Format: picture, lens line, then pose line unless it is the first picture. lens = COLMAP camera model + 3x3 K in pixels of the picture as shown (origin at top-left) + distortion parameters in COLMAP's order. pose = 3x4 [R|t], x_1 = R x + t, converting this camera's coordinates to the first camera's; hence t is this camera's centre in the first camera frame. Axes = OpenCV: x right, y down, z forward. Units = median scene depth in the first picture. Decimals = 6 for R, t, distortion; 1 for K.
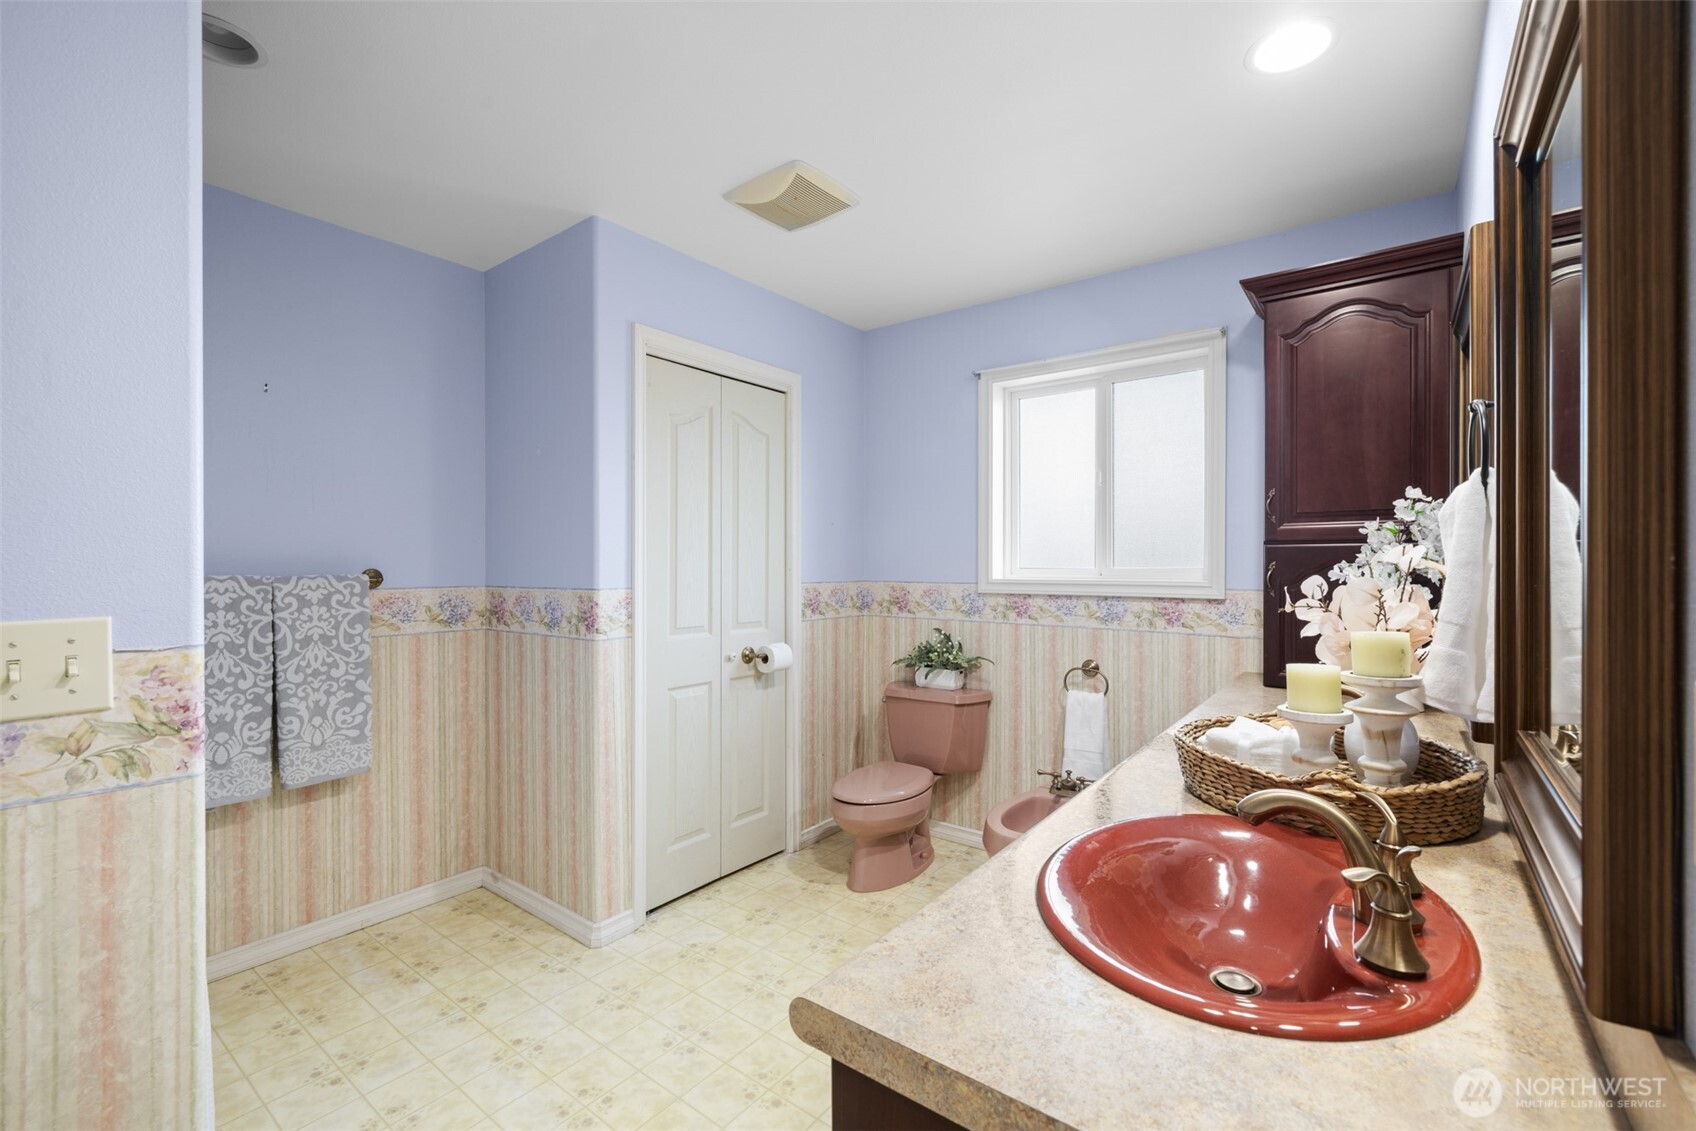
lens RADIAL K [[721.4, 0, 849.4], [0, 721.4, 566.8], [0, 0, 1]] dist [-0.000110, -0.000002]
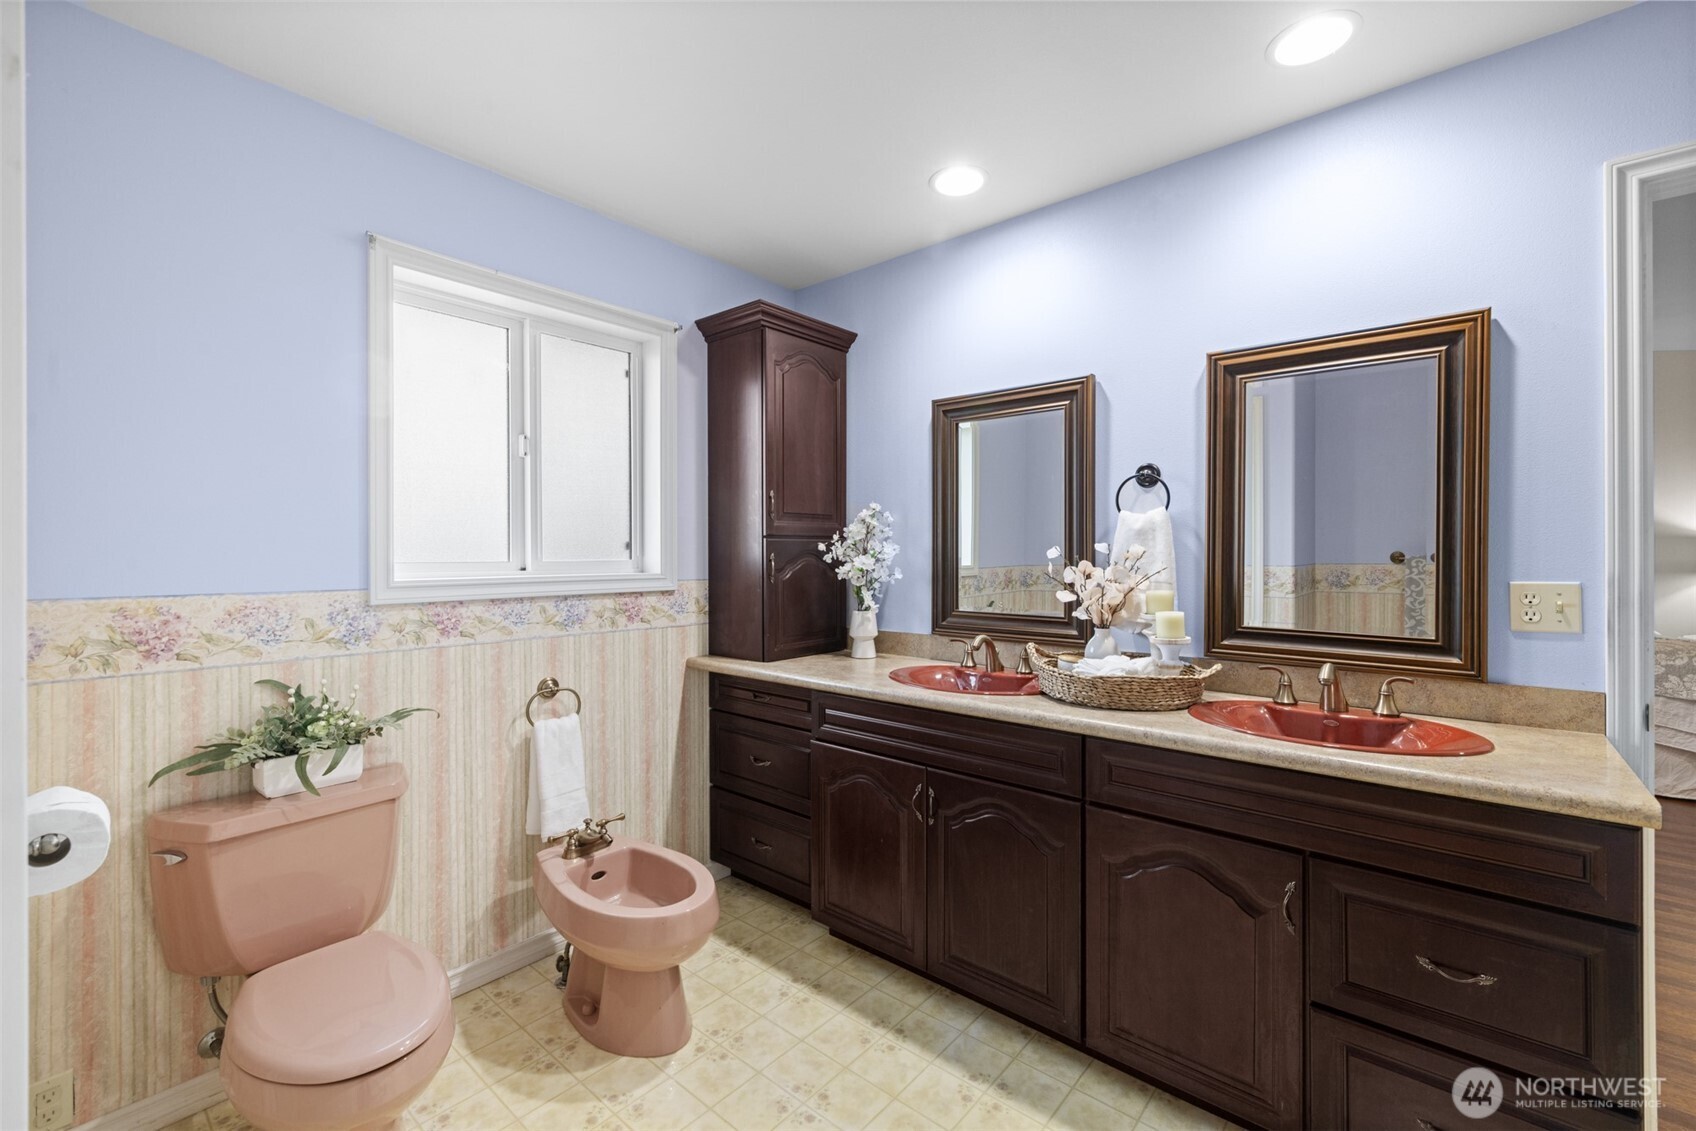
lens RADIAL K [[721.4, 0, 847.8], [0, 721.4, 565.0], [0, 0, 1]] dist [-0.000110, -0.000002]
pose [[0.051477, -0.002698, 0.998671, -0.423108], [0.023389, 0.999725, 0.001495, 0.011839], [-0.998400, 0.023281, 0.051526, 0.607870]]
